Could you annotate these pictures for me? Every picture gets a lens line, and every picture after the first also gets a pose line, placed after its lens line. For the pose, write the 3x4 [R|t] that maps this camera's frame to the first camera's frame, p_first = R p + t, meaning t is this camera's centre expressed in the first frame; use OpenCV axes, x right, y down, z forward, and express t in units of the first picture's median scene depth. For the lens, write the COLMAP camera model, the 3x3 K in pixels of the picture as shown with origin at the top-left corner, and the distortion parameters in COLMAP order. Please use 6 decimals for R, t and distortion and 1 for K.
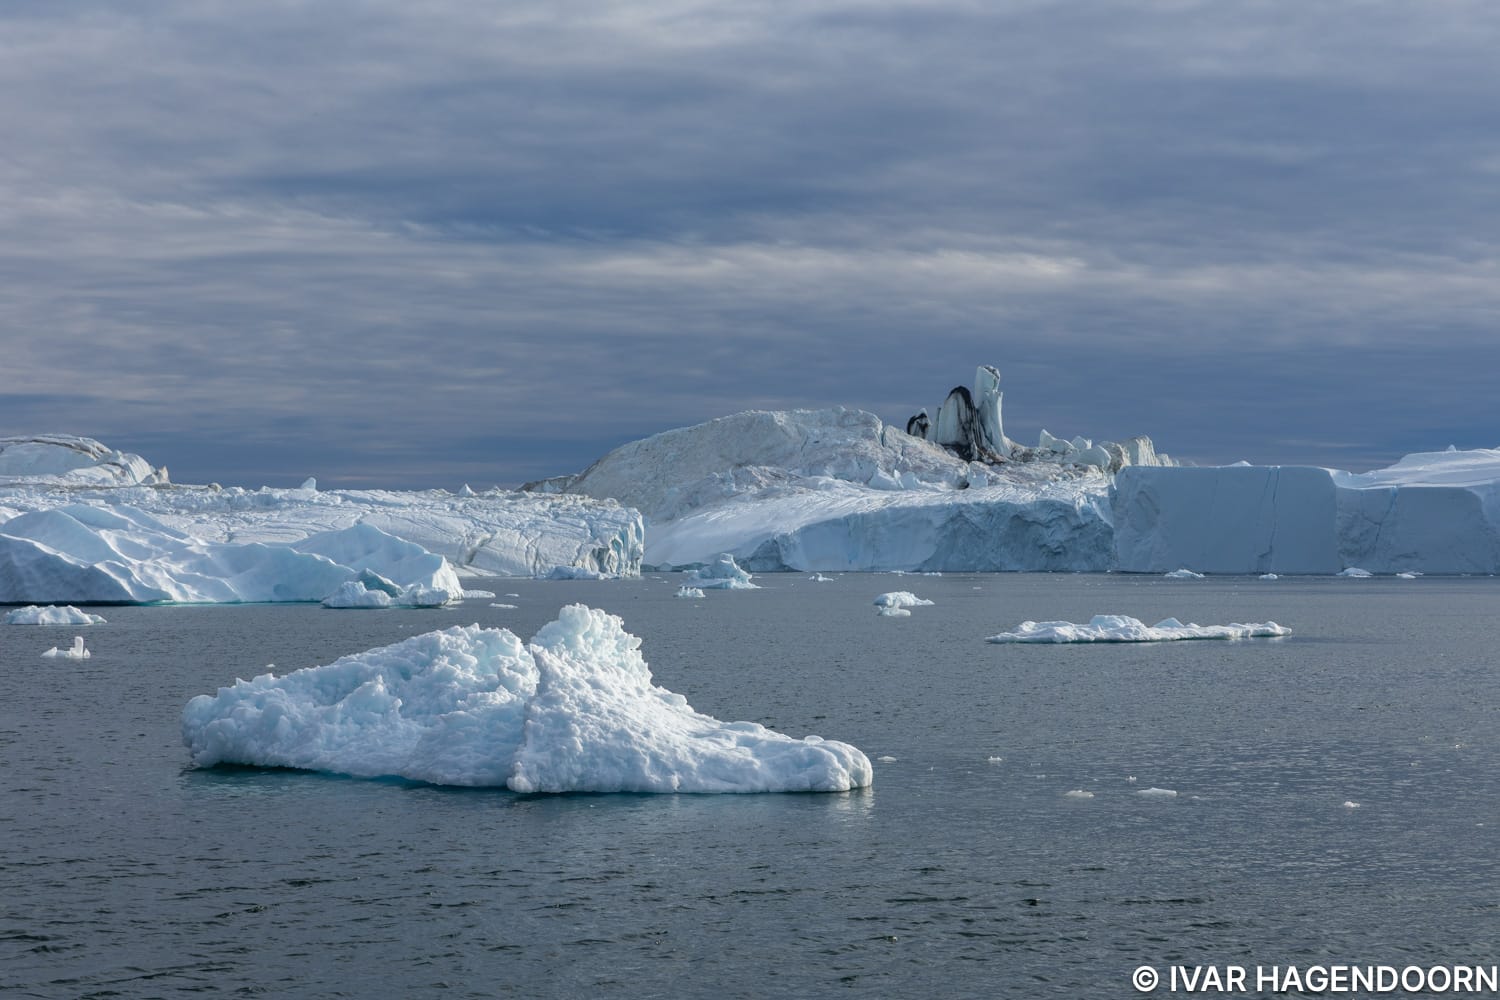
lens RADIAL K [[2931.1, 0, 750.0], [0, 2931.1, 500.0], [0, 0, 1]] dist [0.020756, -0.098191]
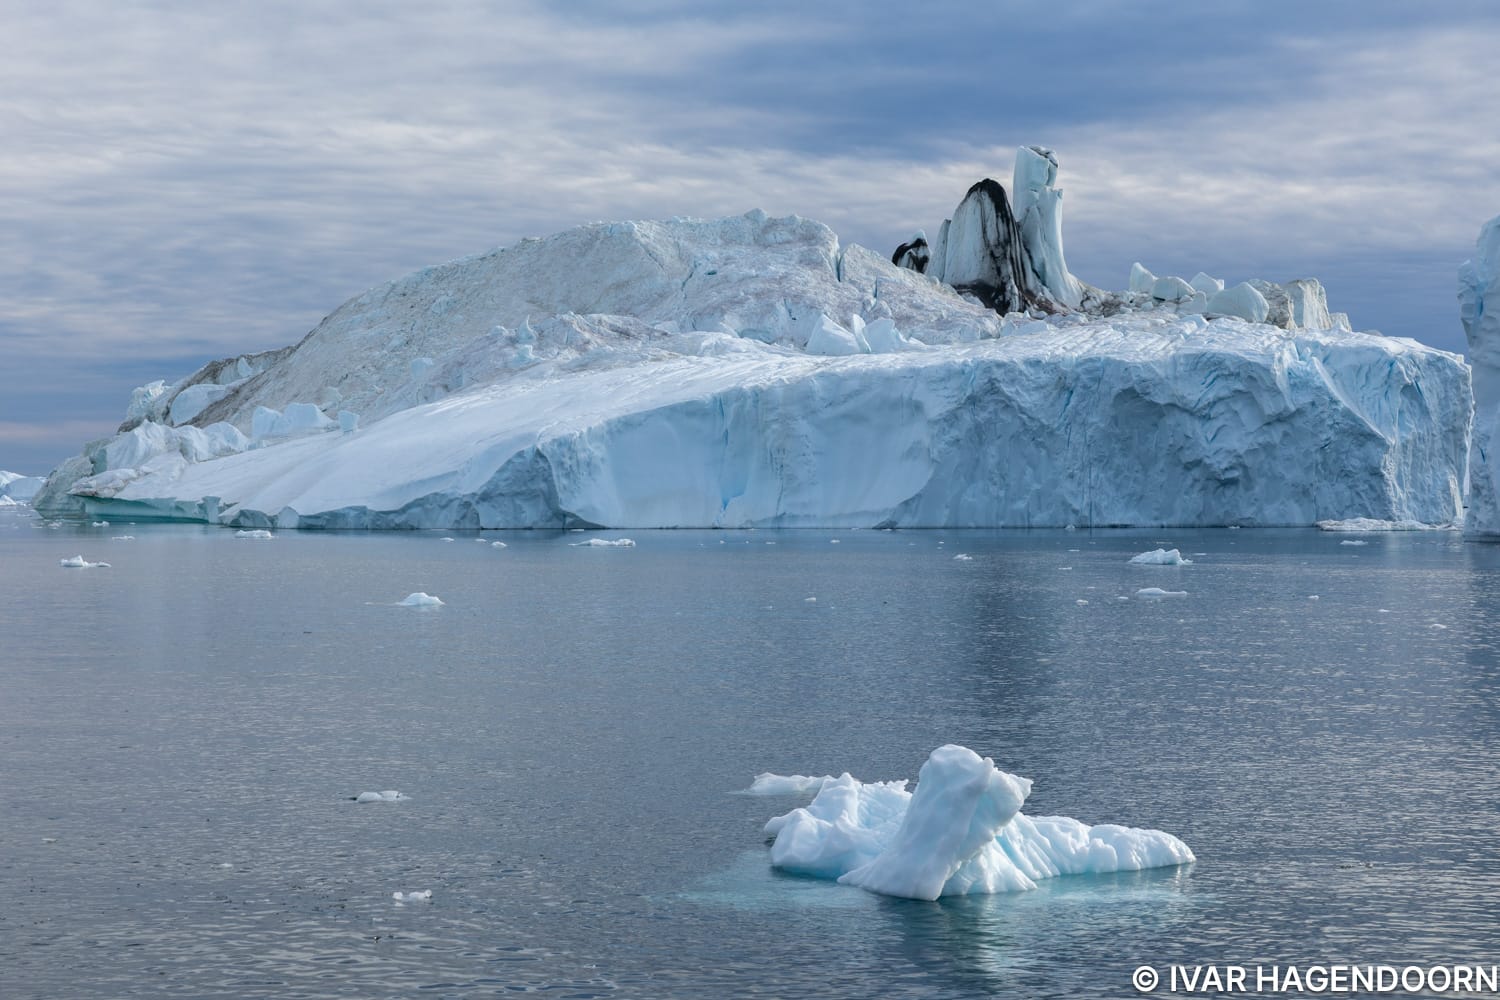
lens RADIAL K [[2931.1, 0, 750.0], [0, 2931.1, 500.0], [0, 0, 1]] dist [0.020756, -0.098191]
pose [[0.999979, -0.001789, -0.006302, 0.039346], [0.001923, 0.999769, 0.021401, 0.011411], [0.006263, -0.021413, 0.999751, 0.573069]]
